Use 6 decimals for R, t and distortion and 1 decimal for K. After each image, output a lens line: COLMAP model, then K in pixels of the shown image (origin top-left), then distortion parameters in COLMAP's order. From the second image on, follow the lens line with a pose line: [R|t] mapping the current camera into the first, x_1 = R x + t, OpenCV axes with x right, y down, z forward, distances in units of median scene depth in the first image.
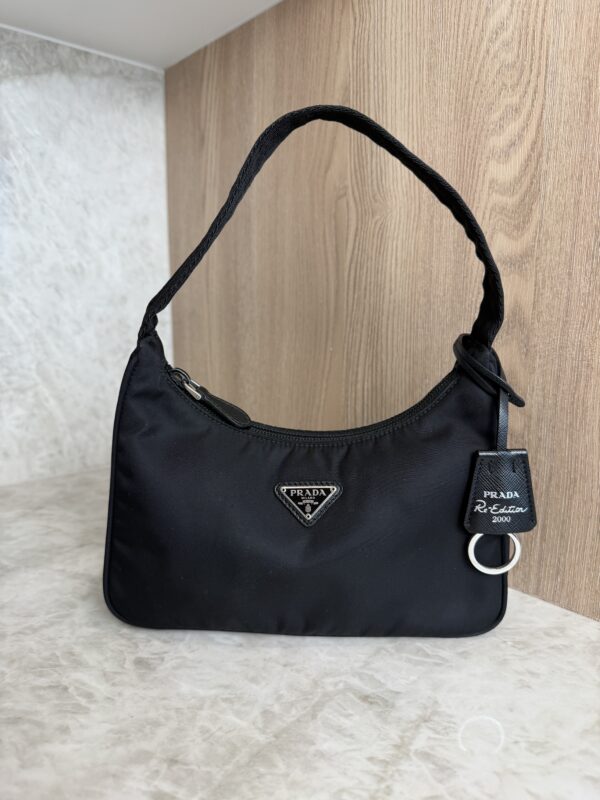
lens RADIAL K [[576.6, 0, 299.3], [0, 576.6, 398.2], [0, 0, 1]] dist [-0.013606, -0.006717]
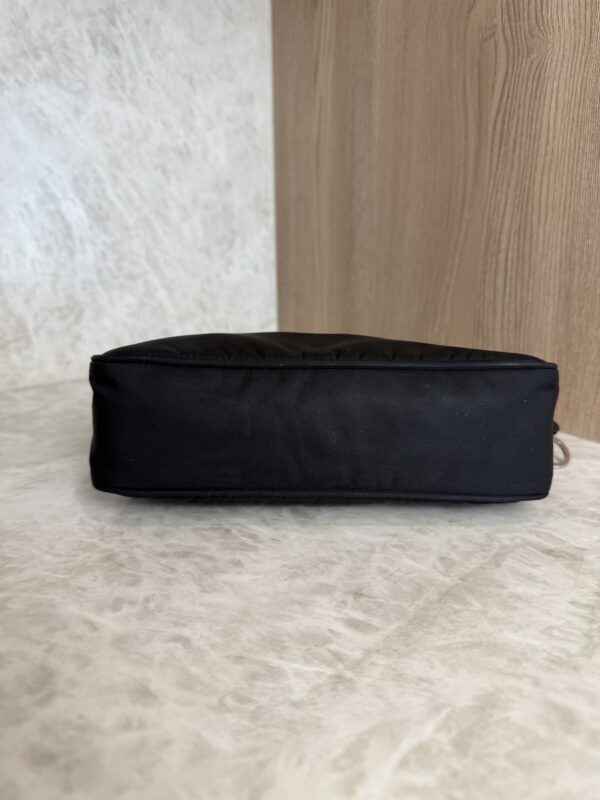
lens RADIAL K [[575.8, 0, 302.5], [0, 575.8, 402.3], [0, 0, 1]] dist [-0.000728, -0.048522]
pose [[0.994286, 0.016424, -0.105481, -0.150572], [-0.004202, 0.993350, 0.115055, 0.146327], [0.106669, -0.113955, 0.987743, 0.061527]]
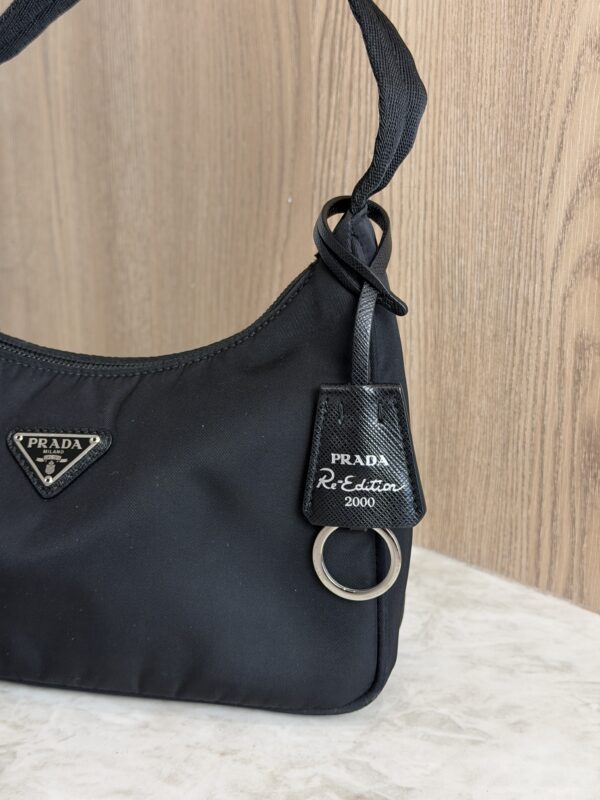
lens RADIAL K [[1126.5, 0, 300.0], [0, 1126.5, 400.0], [0, 0, 1]] dist [0.091555, -0.009048]
pose [[0.997786, -0.023618, 0.062166, -0.007858], [0.016045, 0.992691, 0.119616, -0.036322], [-0.064536, -0.118354, 0.990872, -0.118762]]
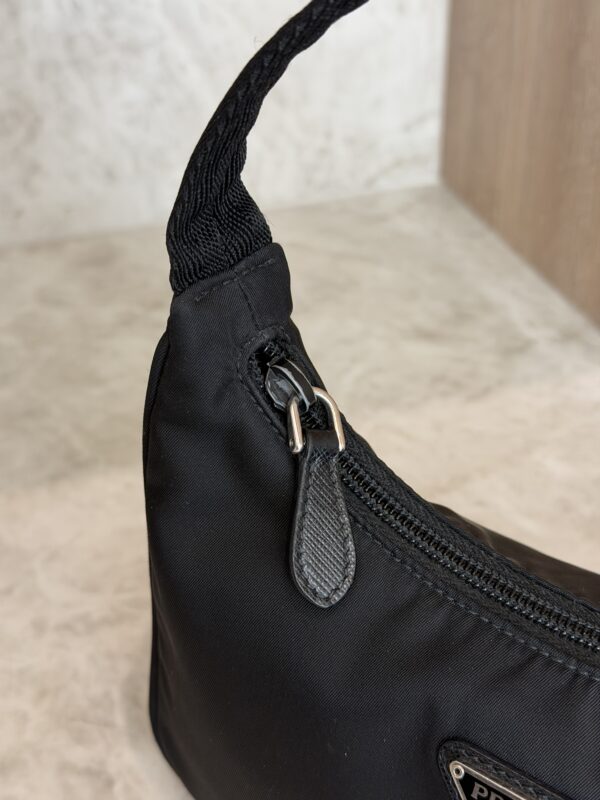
lens RADIAL K [[1126.5, 0, 300.0], [0, 1126.5, 400.0], [0, 0, 1]] dist [0.091555, -0.009048]
pose [[0.919837, 0.200657, -0.337100, 0.069687], [-0.039864, 0.902651, 0.428523, -0.291058], [0.390269, -0.380734, 0.838291, 0.204758]]
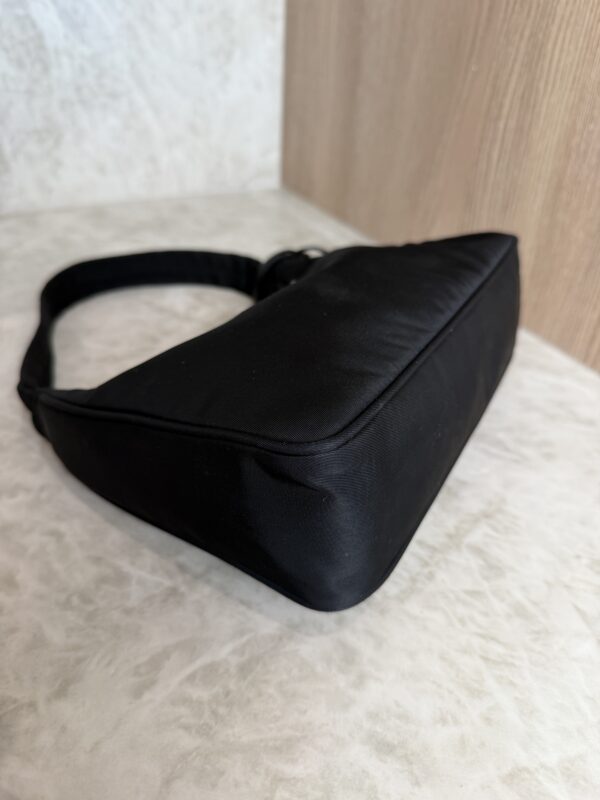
lens RADIAL K [[587.3, 0, 299.5], [0, 587.3, 397.8], [0, 0, 1]] dist [-0.051738, 0.010823]
pose [[0.974064, 0.161157, -0.158834, 0.029850], [-0.077547, 0.897200, 0.434763, -0.009138], [0.212571, -0.411170, 0.886427, 0.119382]]
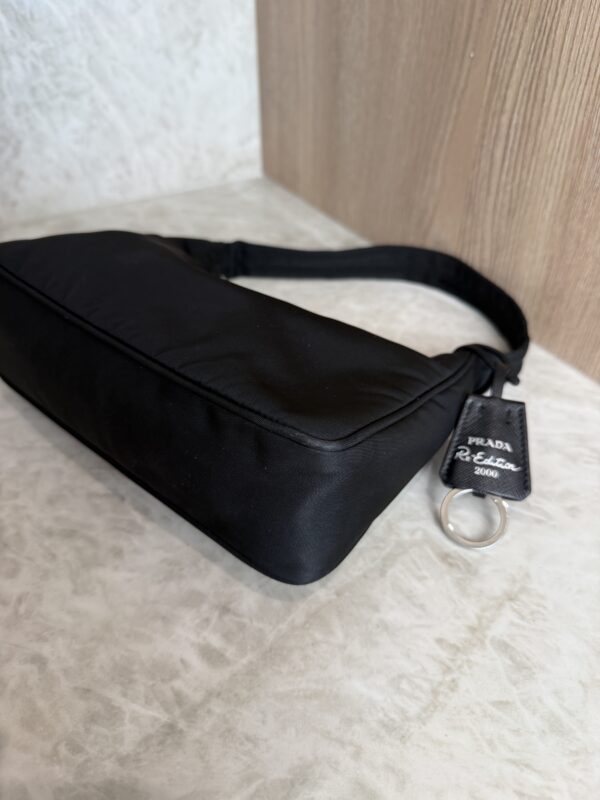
lens RADIAL K [[587.3, 0, 299.5], [0, 587.3, 397.8], [0, 0, 1]] dist [-0.051738, 0.010823]
pose [[0.982669, 0.111869, -0.147805, 0.001244], [-0.023172, 0.865241, 0.500820, -0.101595], [0.183913, -0.488715, 0.852838, 0.262858]]
